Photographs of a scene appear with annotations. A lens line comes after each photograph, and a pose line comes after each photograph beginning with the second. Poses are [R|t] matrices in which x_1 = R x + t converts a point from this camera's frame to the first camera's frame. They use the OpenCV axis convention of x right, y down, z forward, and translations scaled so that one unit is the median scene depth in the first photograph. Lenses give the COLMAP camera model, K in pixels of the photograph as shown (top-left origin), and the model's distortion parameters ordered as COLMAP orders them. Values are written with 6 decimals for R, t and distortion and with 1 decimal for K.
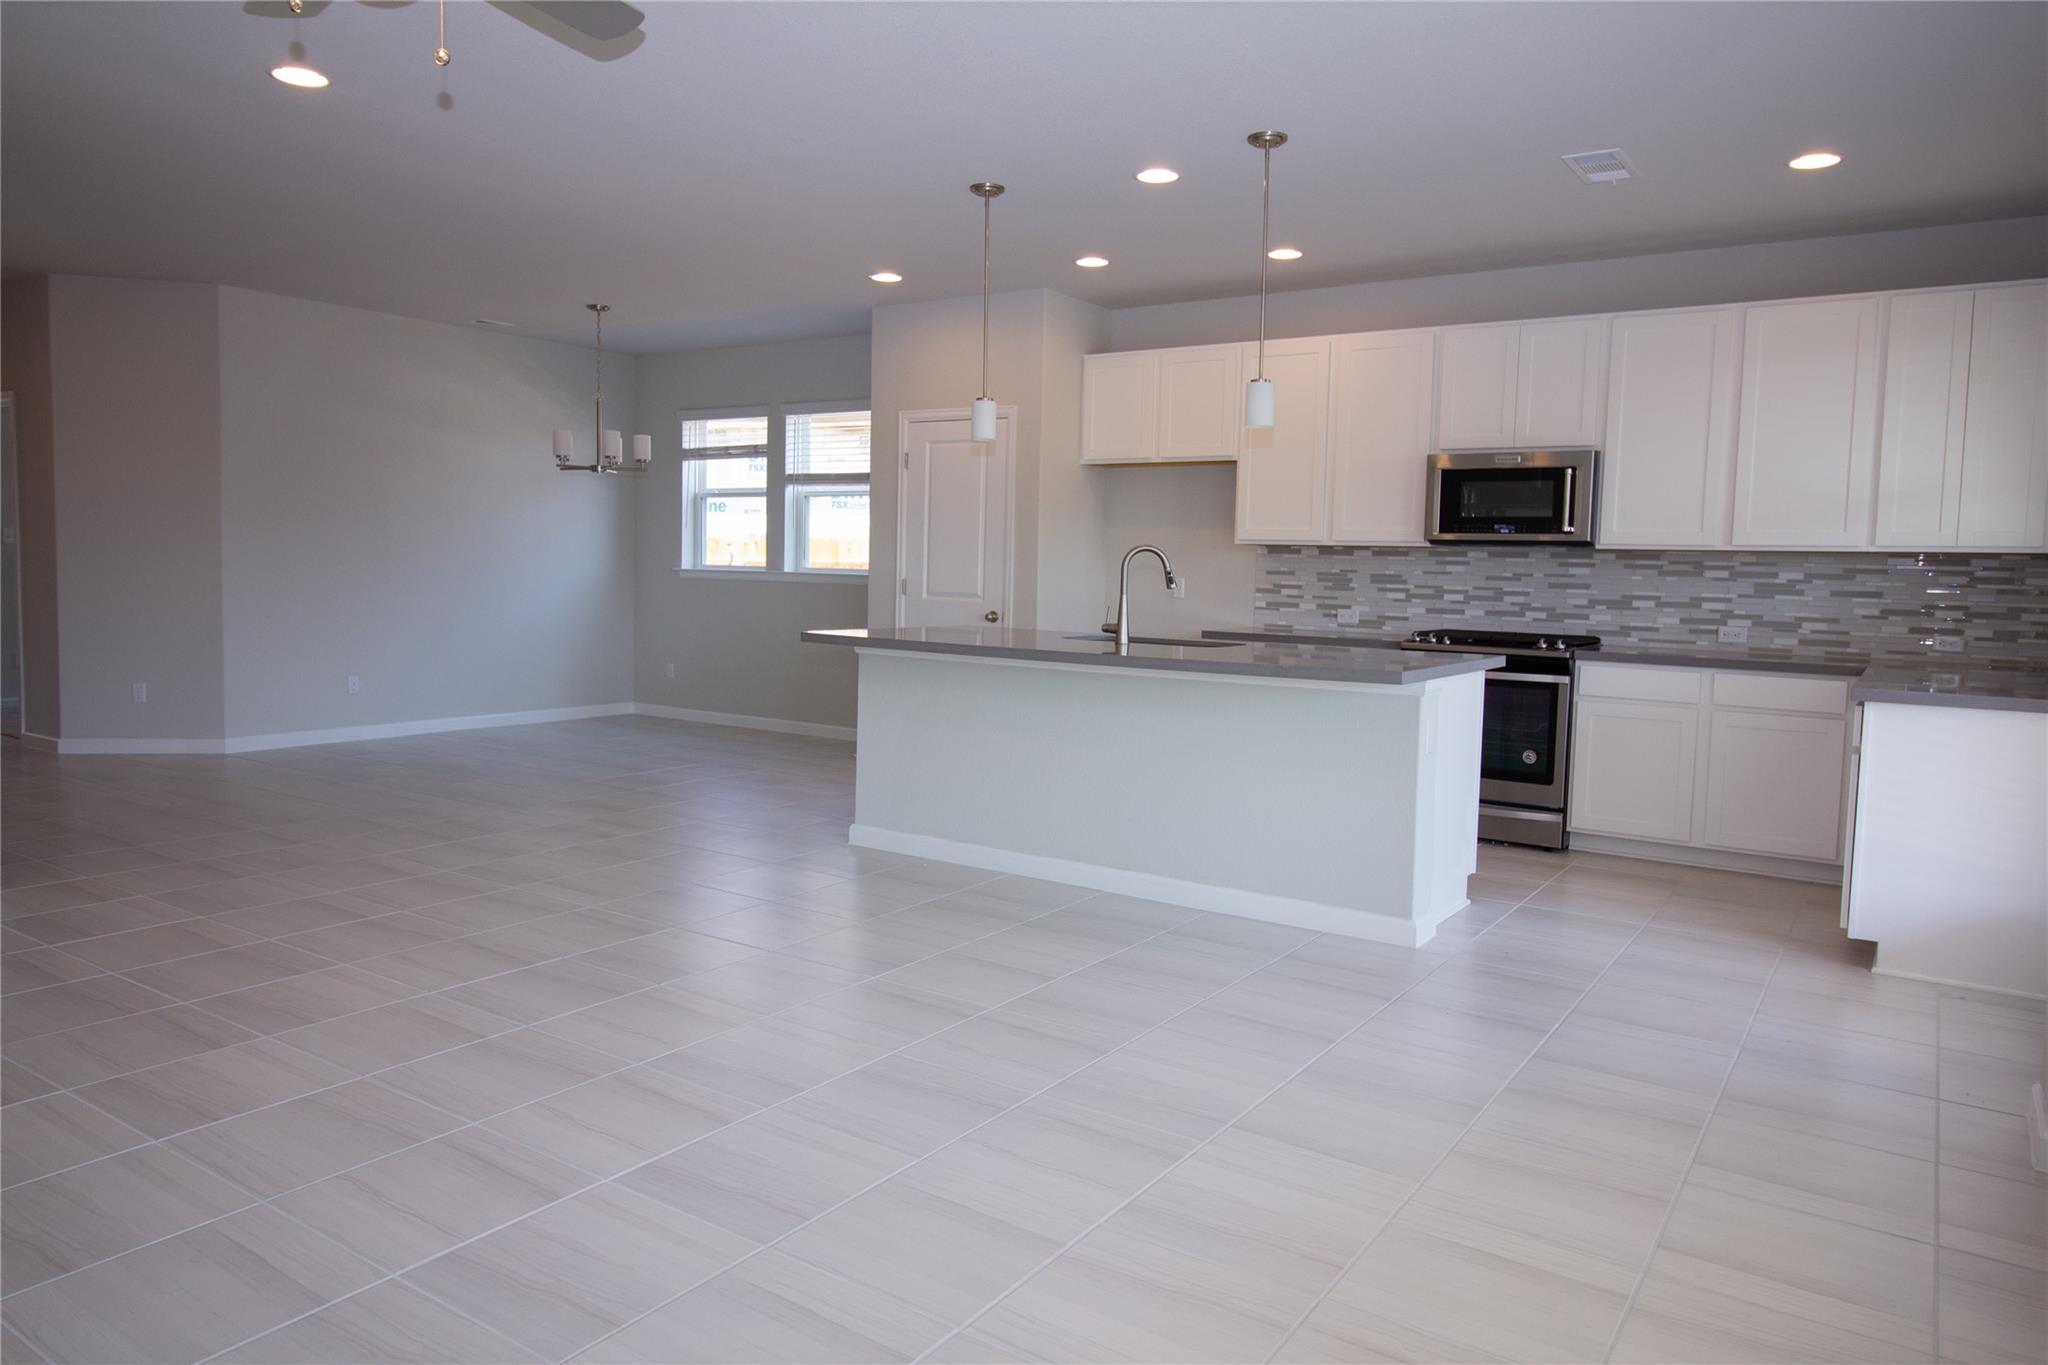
lens RADIAL K [[1317.7, 0, 1024.0], [0, 1317.7, 682.5], [0, 0, 1]] dist [-0.003100, -0.001808]
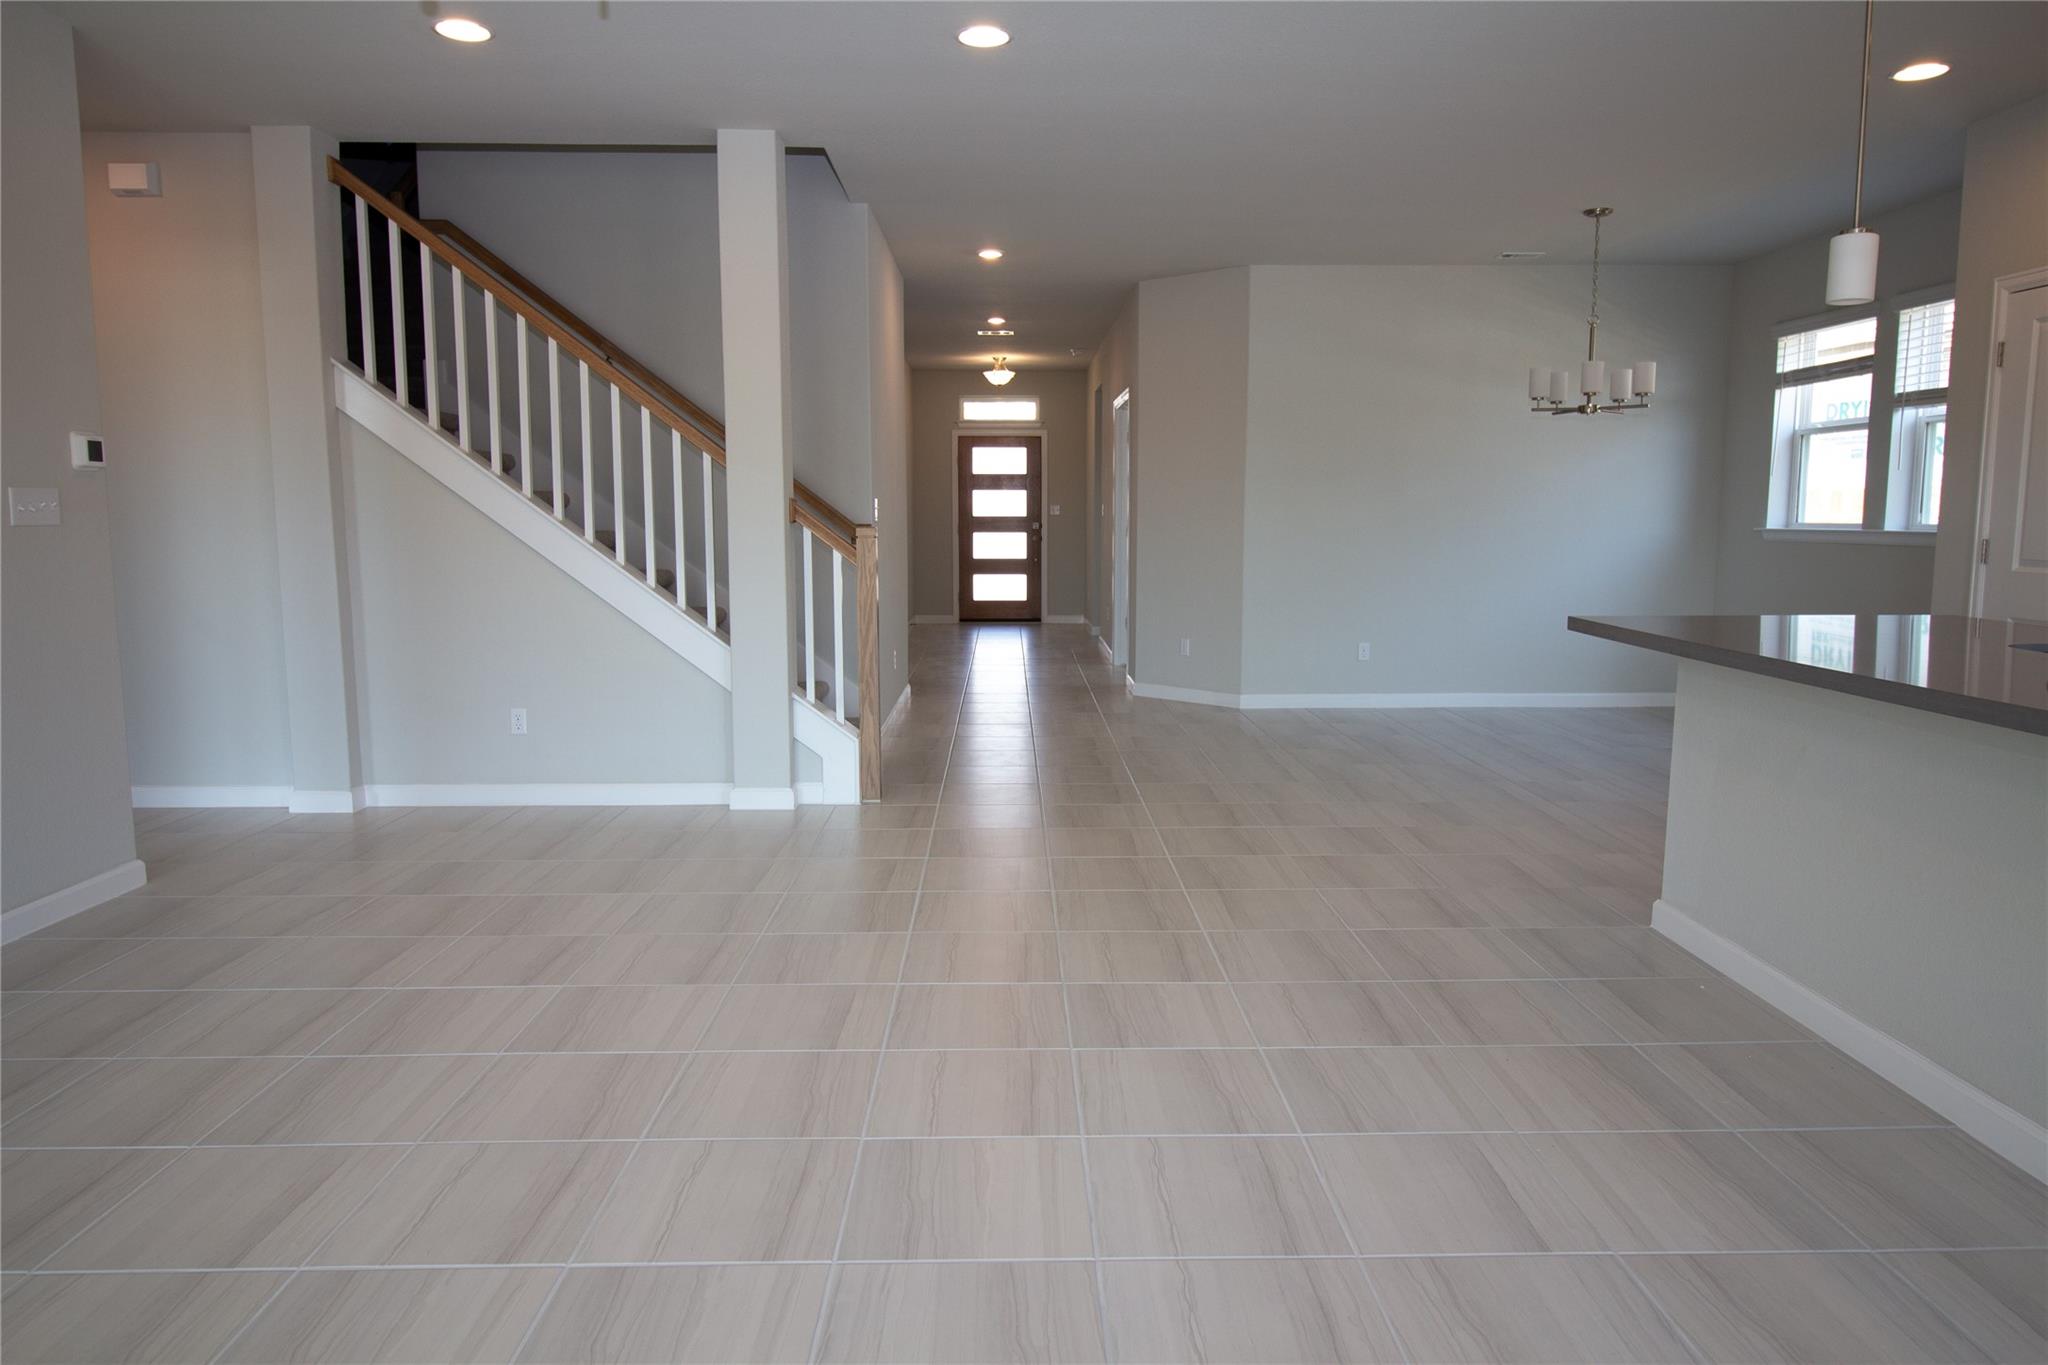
lens RADIAL K [[1317.7, 0, 1024.0], [0, 1317.7, 682.5], [0, 0, 1]] dist [-0.003100, -0.001808]
pose [[0.580427, 0.079775, -0.810395, 0.136864], [-0.058230, 0.996708, 0.056409, -0.014951], [0.812228, 0.014448, 0.583162, 0.202674]]
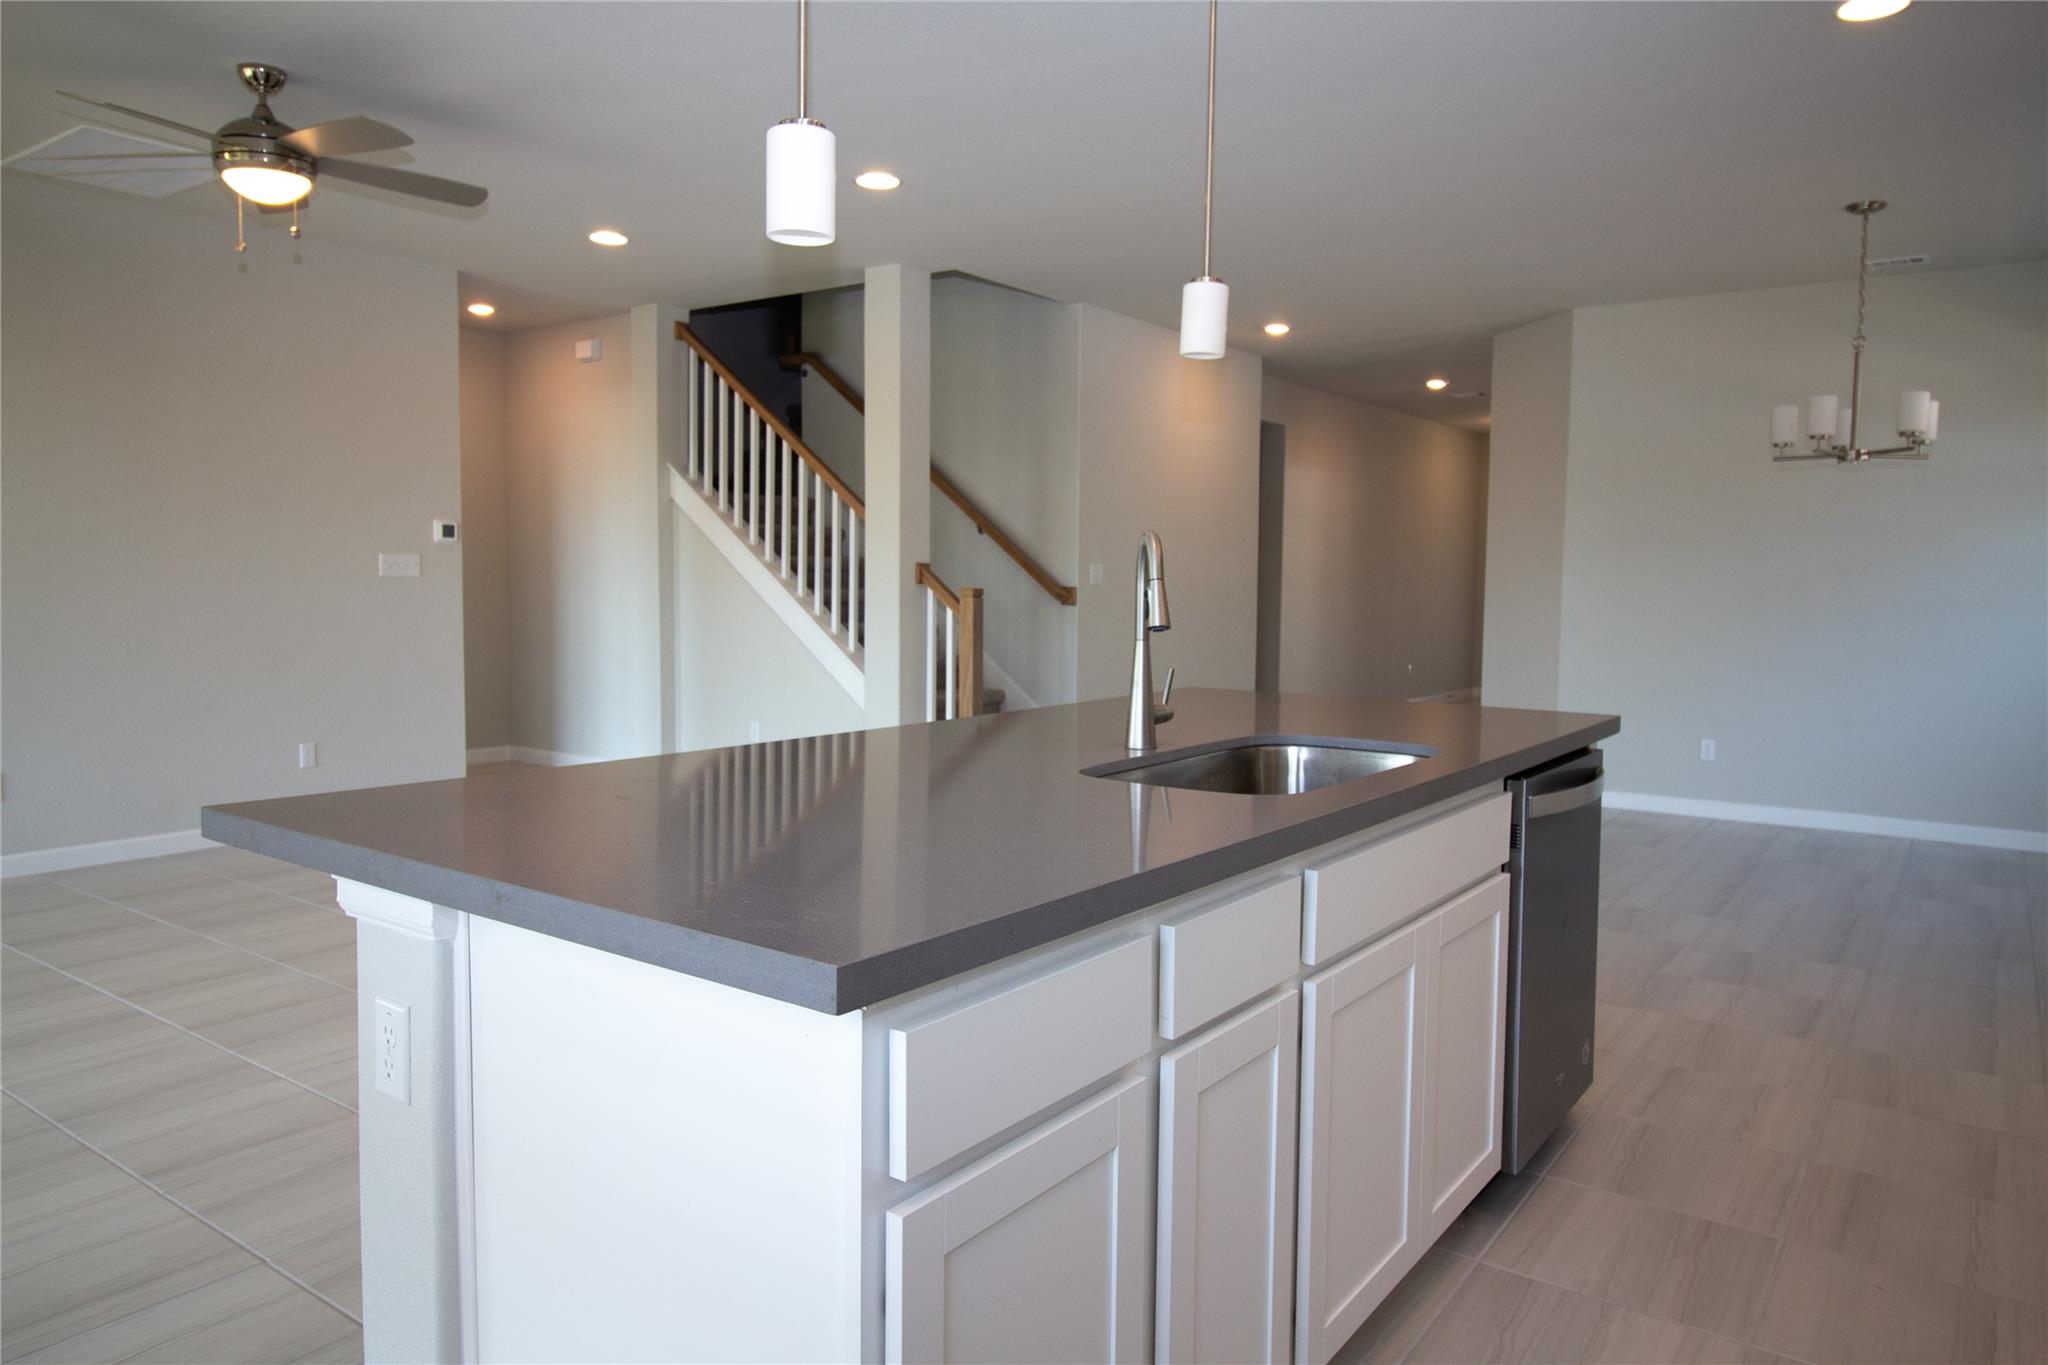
lens RADIAL K [[1338.1, 0, 1024.0], [0, 1338.1, 682.5], [0, 0, 1]] dist [-0.002395, -0.000736]
pose [[-0.022803, 0.053997, -0.998281, 0.310749], [-0.101061, 0.993301, 0.056036, -0.040459], [0.994619, 0.102165, -0.017193, 0.539480]]
